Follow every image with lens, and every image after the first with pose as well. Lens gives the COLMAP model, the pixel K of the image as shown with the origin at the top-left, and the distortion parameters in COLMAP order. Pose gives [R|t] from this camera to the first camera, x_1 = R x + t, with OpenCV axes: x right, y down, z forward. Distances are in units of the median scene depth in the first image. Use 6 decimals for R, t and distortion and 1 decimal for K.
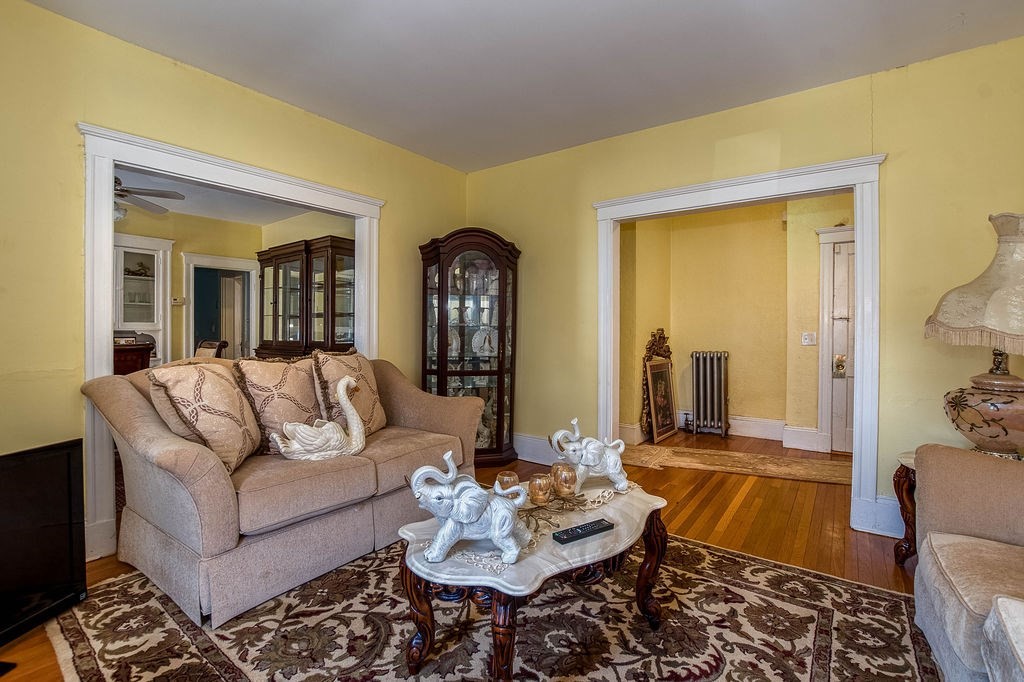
lens RADIAL K [[471.2, 0, 508.8], [0, 471.2, 333.5], [0, 0, 1]] dist [-0.000512, 0.001206]
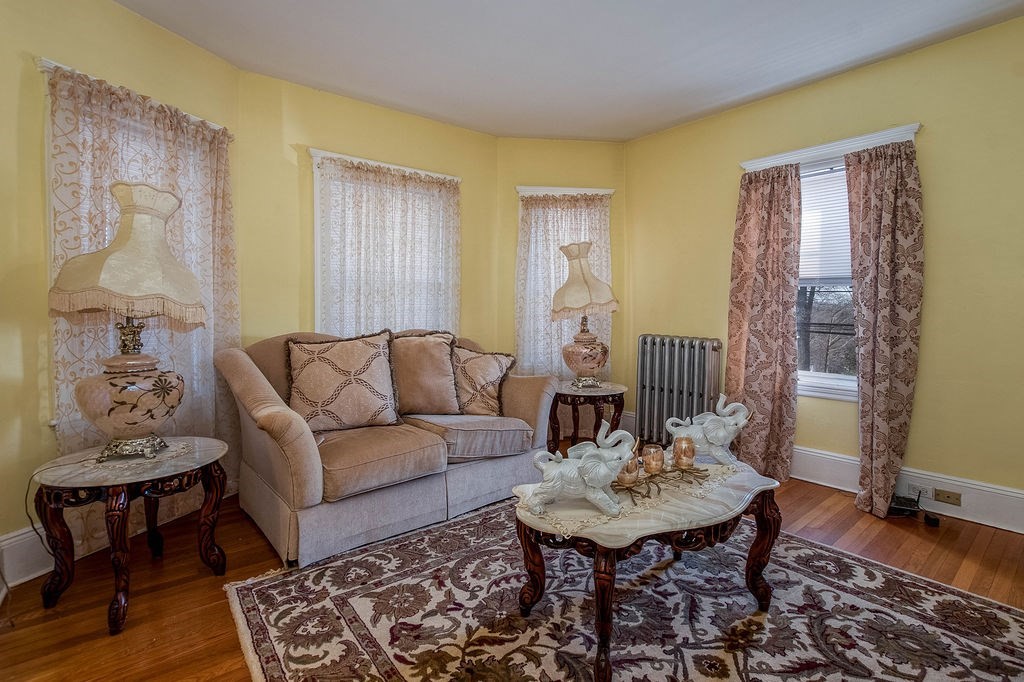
lens RADIAL K [[471.2, 0, 514.0], [0, 471.2, 336.6], [0, 0, 1]] dist [-0.000512, 0.001206]
pose [[-0.962899, -0.028313, 0.268374, 0.084205], [-0.011673, 0.997920, 0.063396, -0.016604], [-0.269611, 0.057911, -0.961227, 1.920944]]
